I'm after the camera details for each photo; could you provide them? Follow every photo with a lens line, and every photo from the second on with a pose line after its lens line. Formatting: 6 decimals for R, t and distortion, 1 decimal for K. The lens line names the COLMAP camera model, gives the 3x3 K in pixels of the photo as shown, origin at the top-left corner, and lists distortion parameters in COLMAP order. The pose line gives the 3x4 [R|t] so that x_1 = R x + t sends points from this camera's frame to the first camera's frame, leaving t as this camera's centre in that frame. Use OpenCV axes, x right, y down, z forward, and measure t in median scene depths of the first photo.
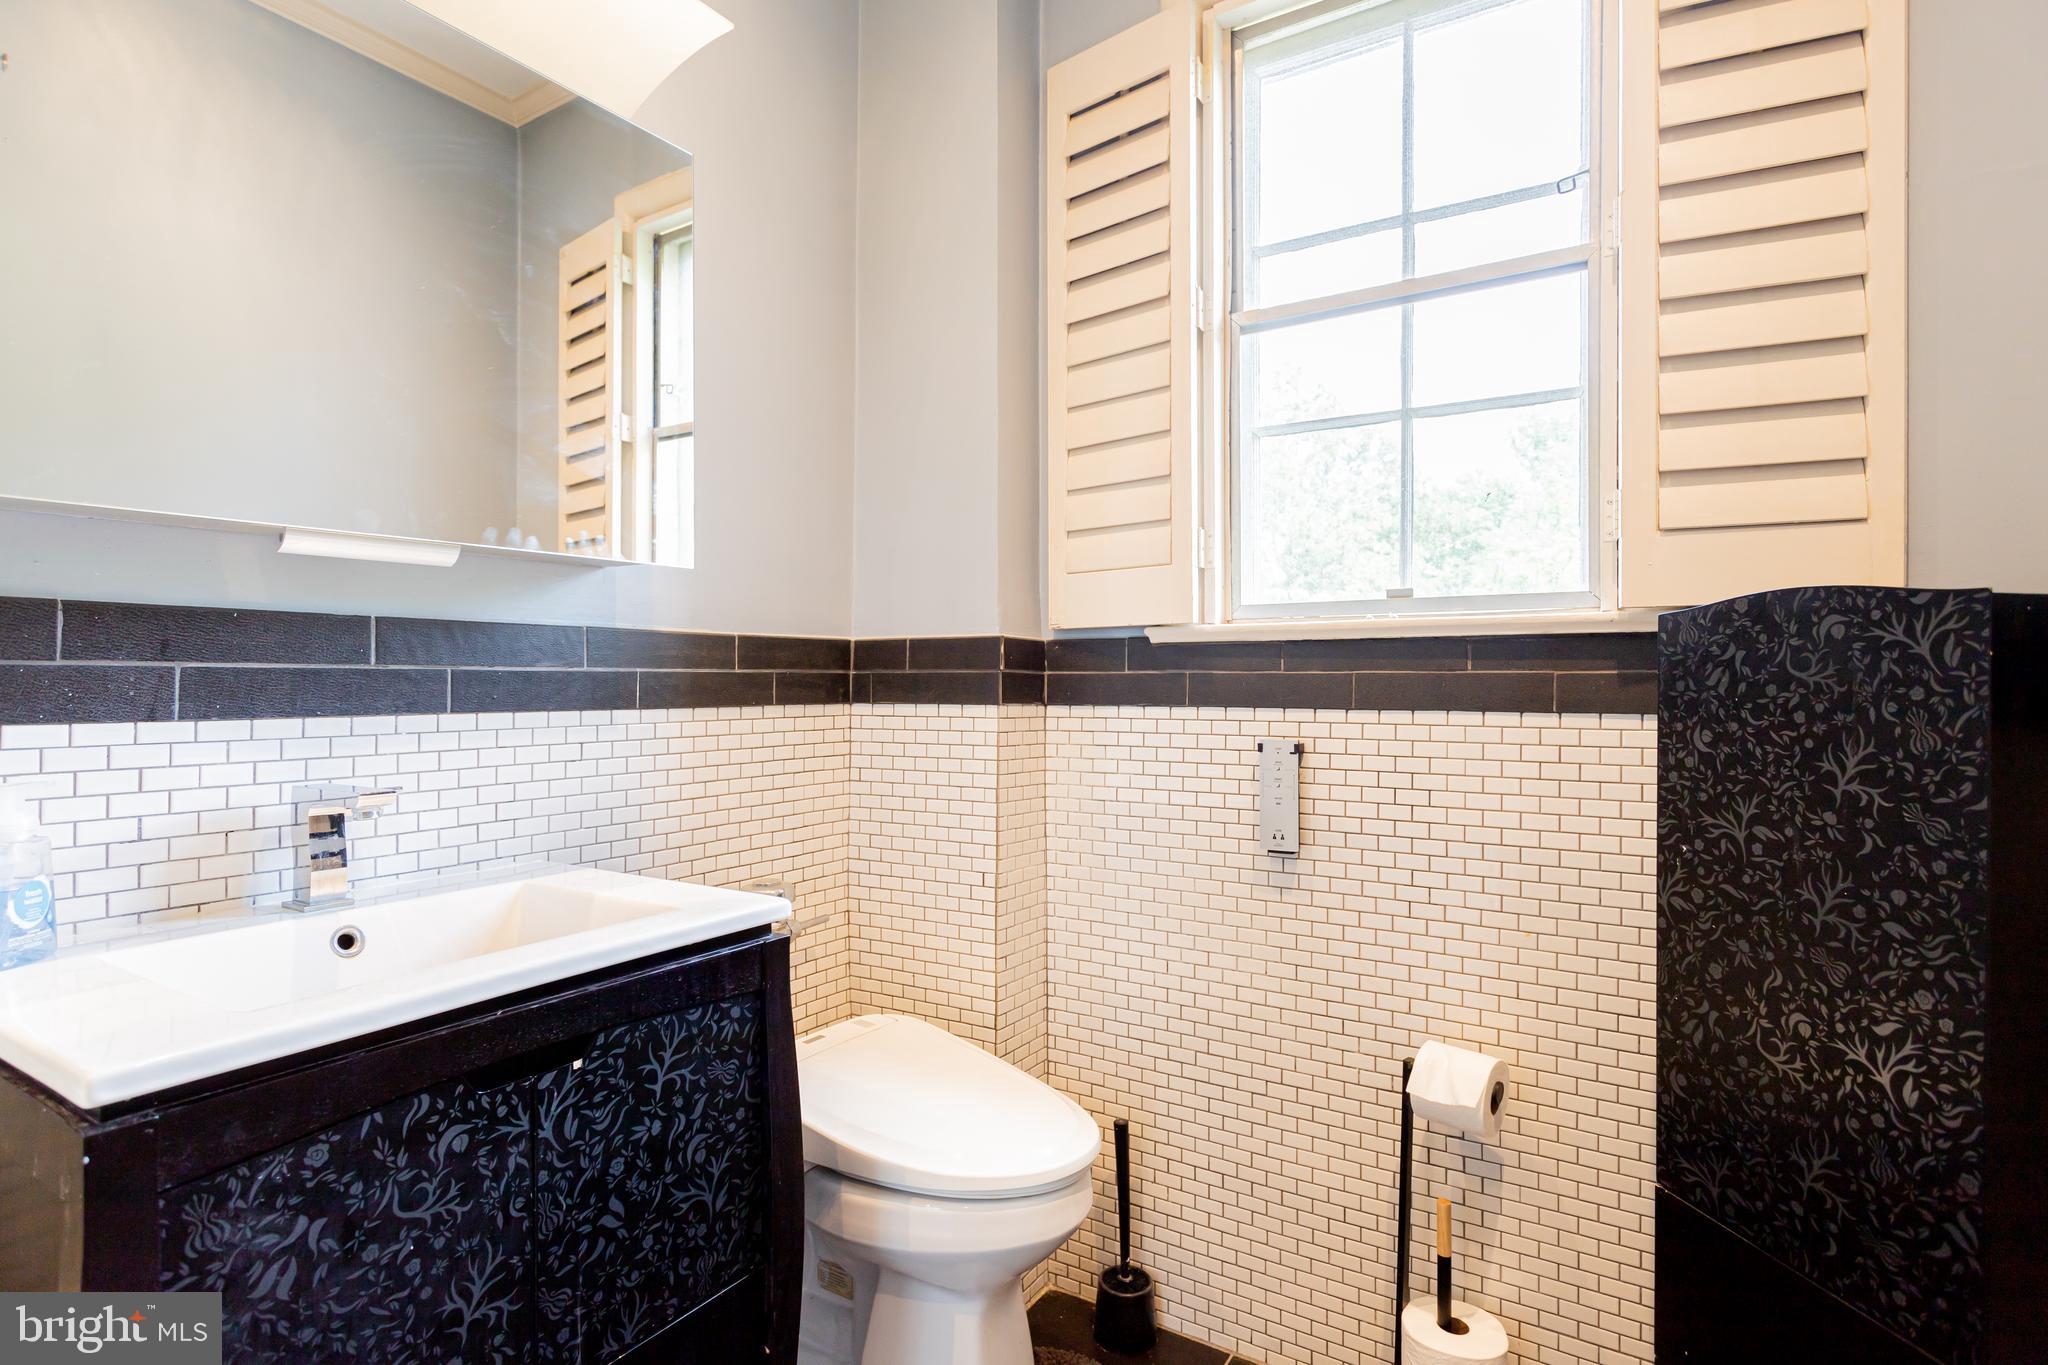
lens RADIAL K [[996.9, 0, 1014.0], [0, 996.9, 677.8], [0, 0, 1]] dist [0.002519, 0.000915]
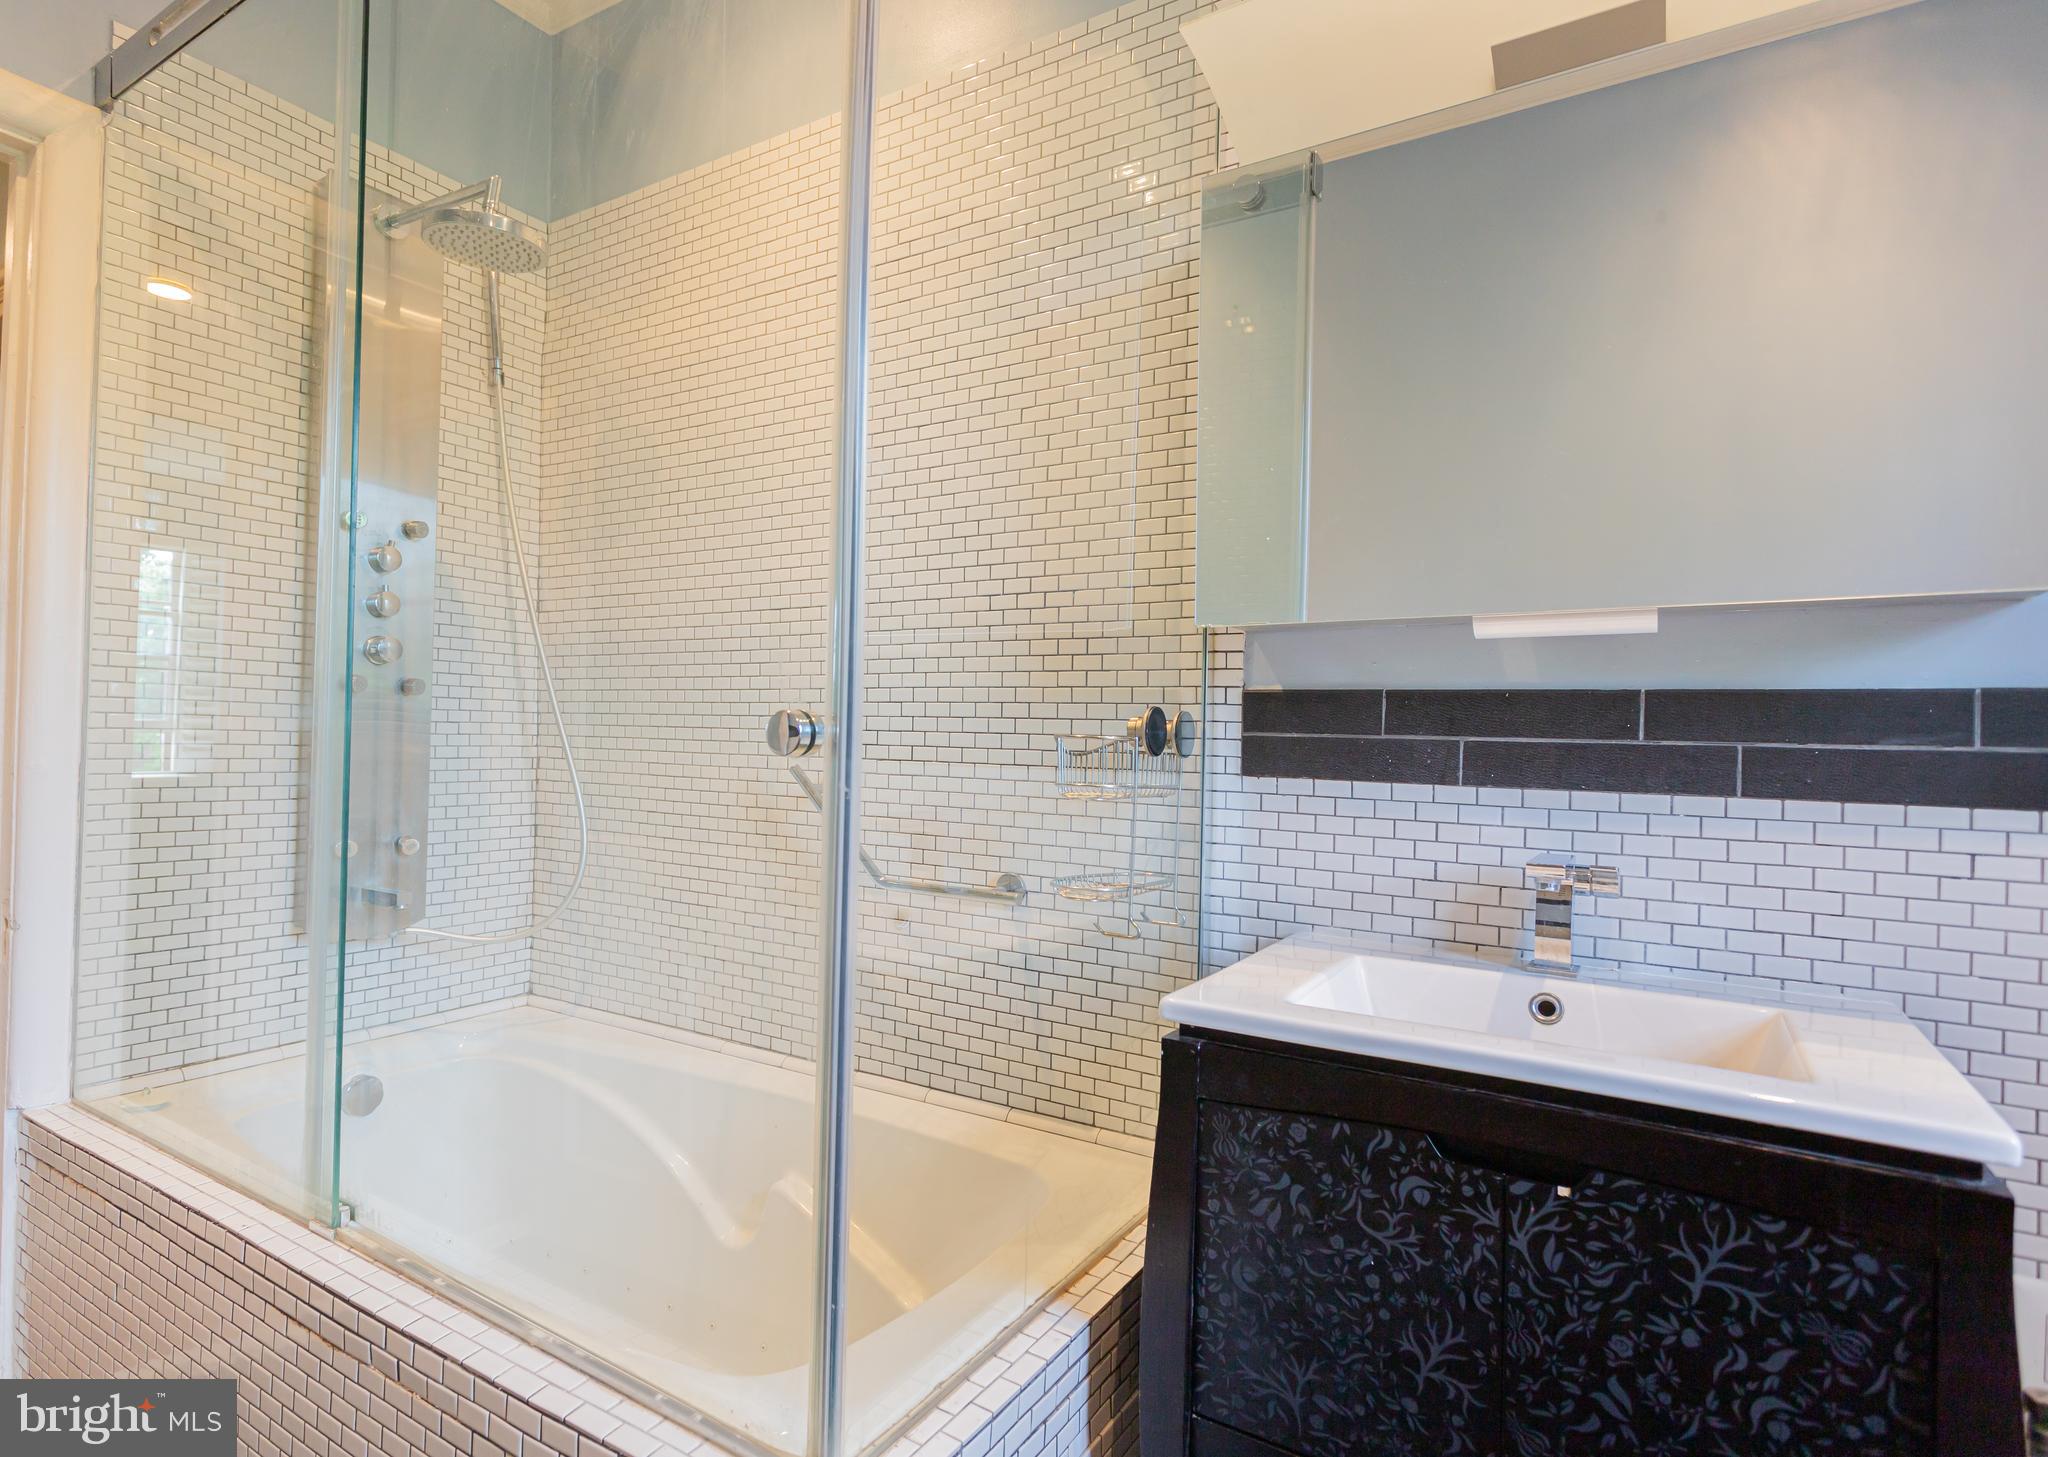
lens RADIAL K [[1073.1, 0, 985.5], [0, 1073.1, 735.6], [0, 0, 1]] dist [-0.001632, -0.000484]
pose [[0.009619, -0.006028, -0.999936, 0.461951], [-0.023820, 0.999697, -0.006256, 0.004882], [0.999670, 0.023878, 0.009473, 0.436388]]
